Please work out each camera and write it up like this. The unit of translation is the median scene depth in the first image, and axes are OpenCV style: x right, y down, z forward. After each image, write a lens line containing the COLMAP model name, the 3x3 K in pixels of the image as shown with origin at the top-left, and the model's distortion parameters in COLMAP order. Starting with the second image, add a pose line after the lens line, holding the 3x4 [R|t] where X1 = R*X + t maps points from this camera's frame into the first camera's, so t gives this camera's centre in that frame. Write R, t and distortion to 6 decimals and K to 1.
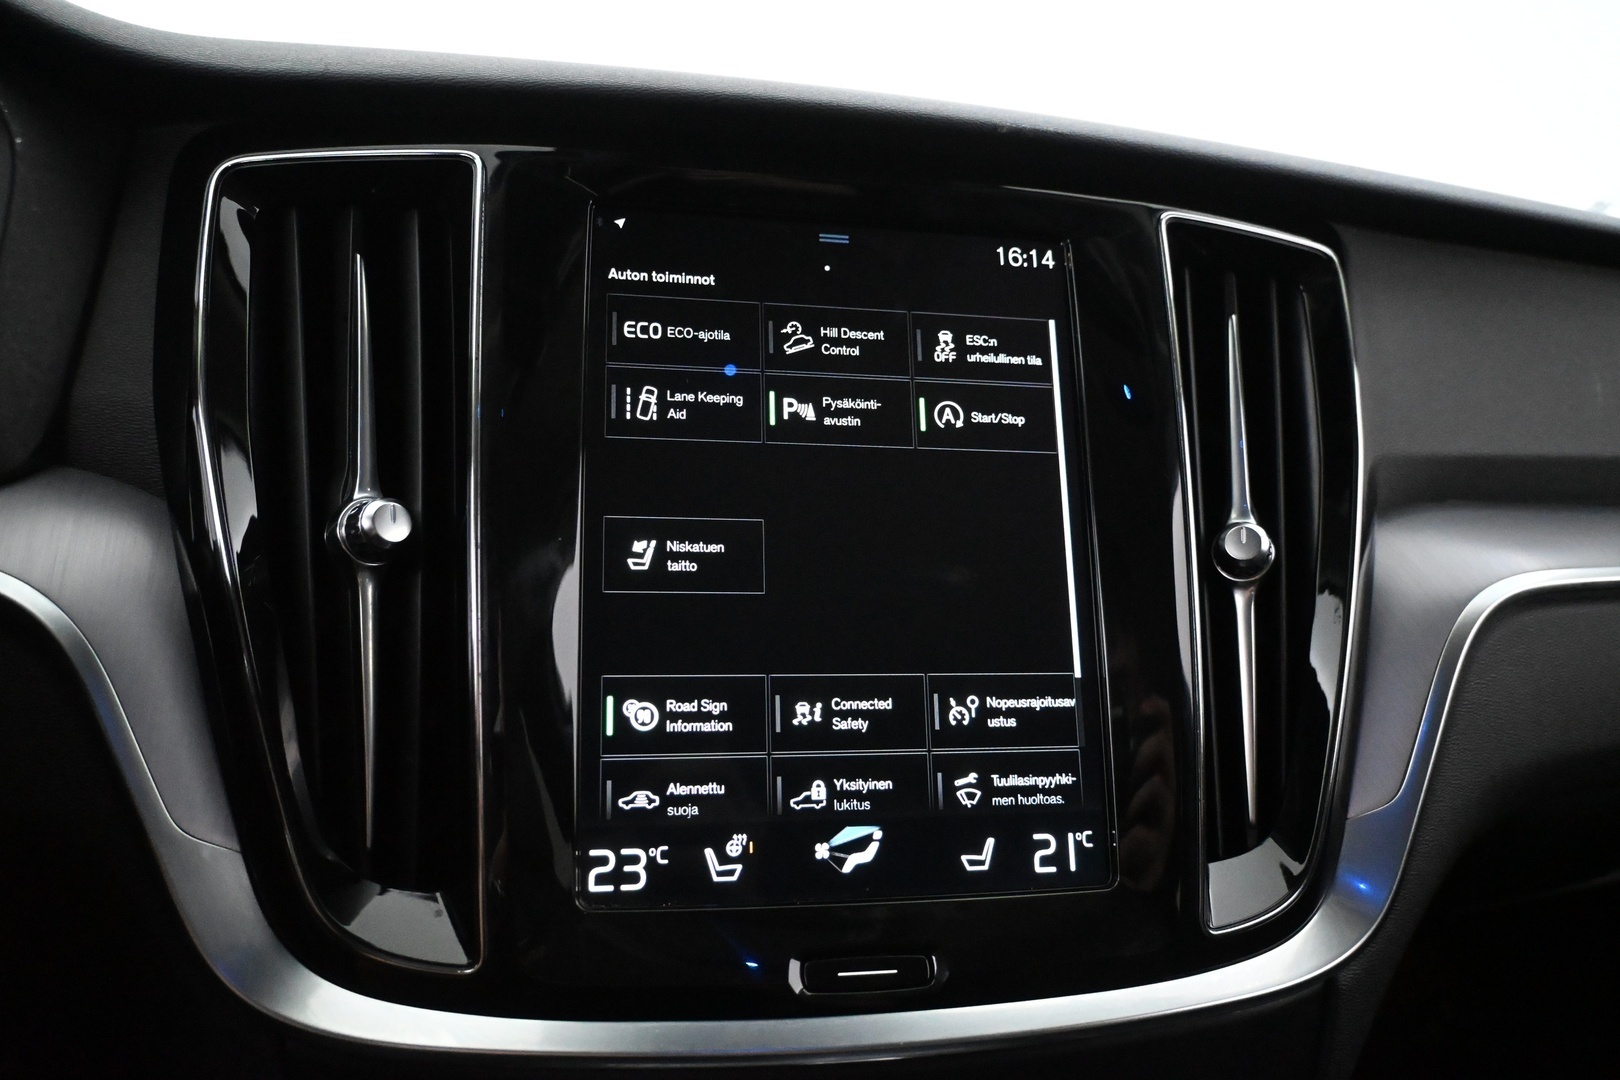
lens RADIAL K [[1253.5, 0, 857.2], [0, 1253.5, 530.7], [0, 0, 1]] dist [-0.016686, 0.004242]
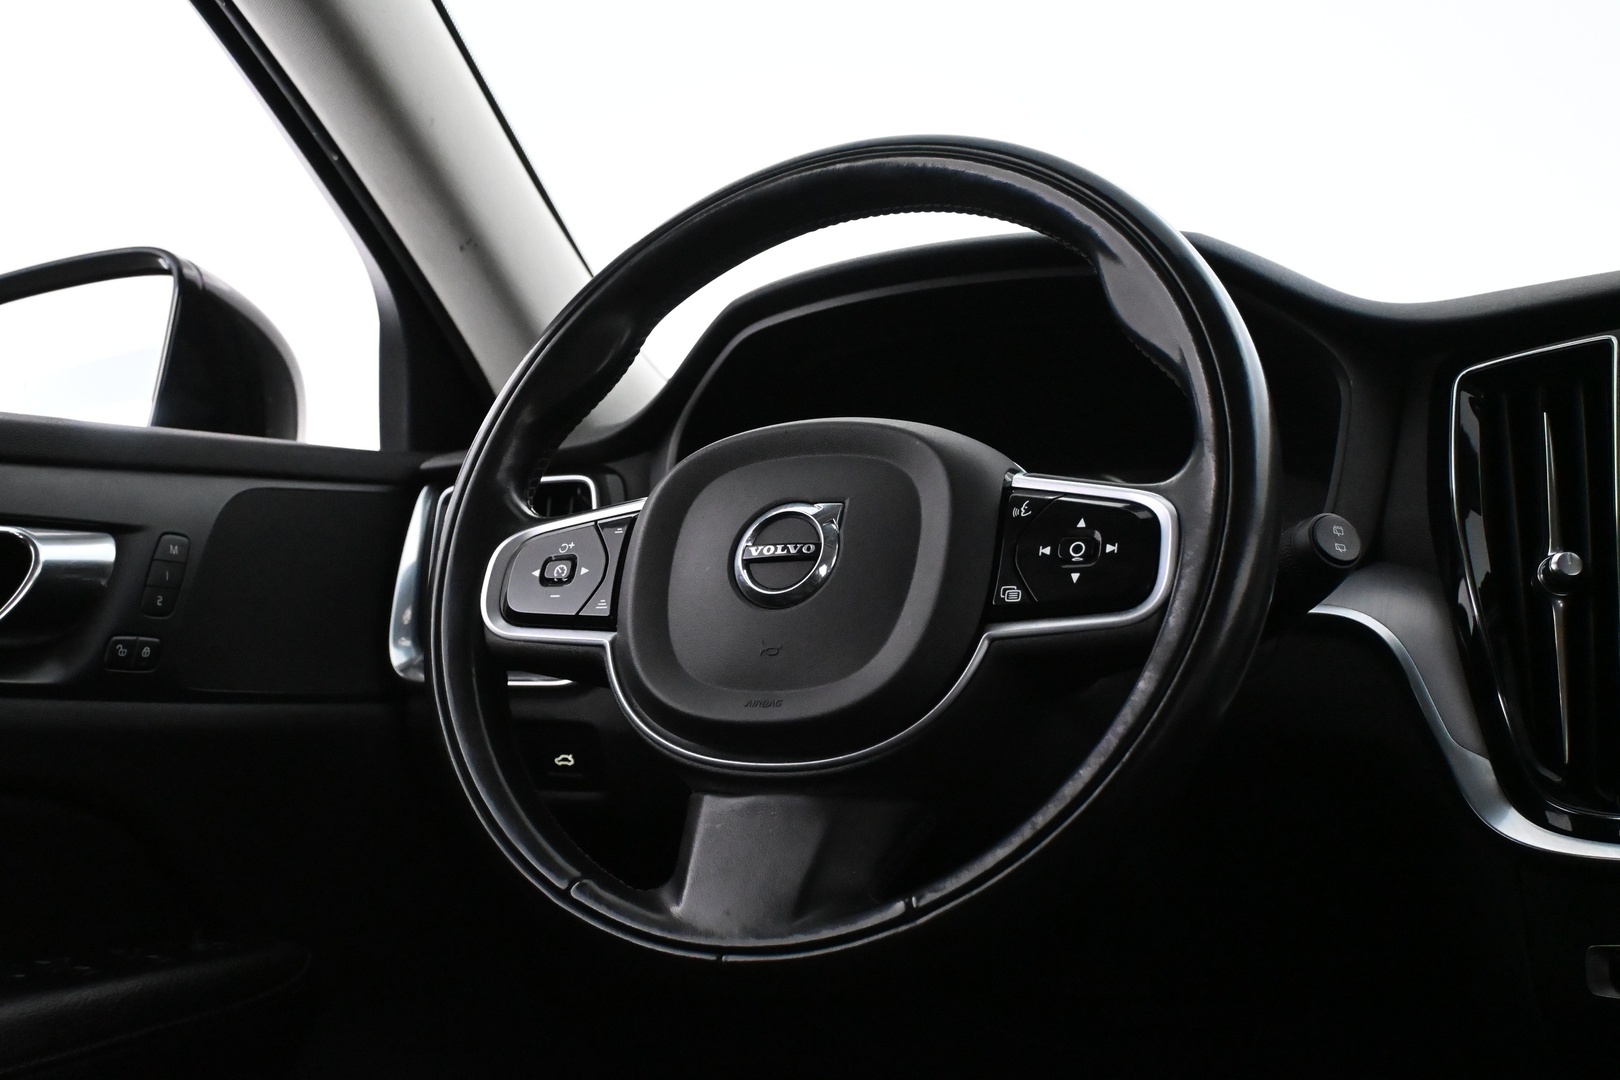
lens RADIAL K [[1861.3, 0, 807.9], [0, 1861.3, 539.0], [0, 0, 1]] dist [-0.047743, 0.000000]
pose [[0.685361, -0.136408, -0.715313, 0.617914], [-0.026249, 0.977033, -0.211466, 0.458114], [0.727730, 0.163707, 0.666040, -1.218466]]
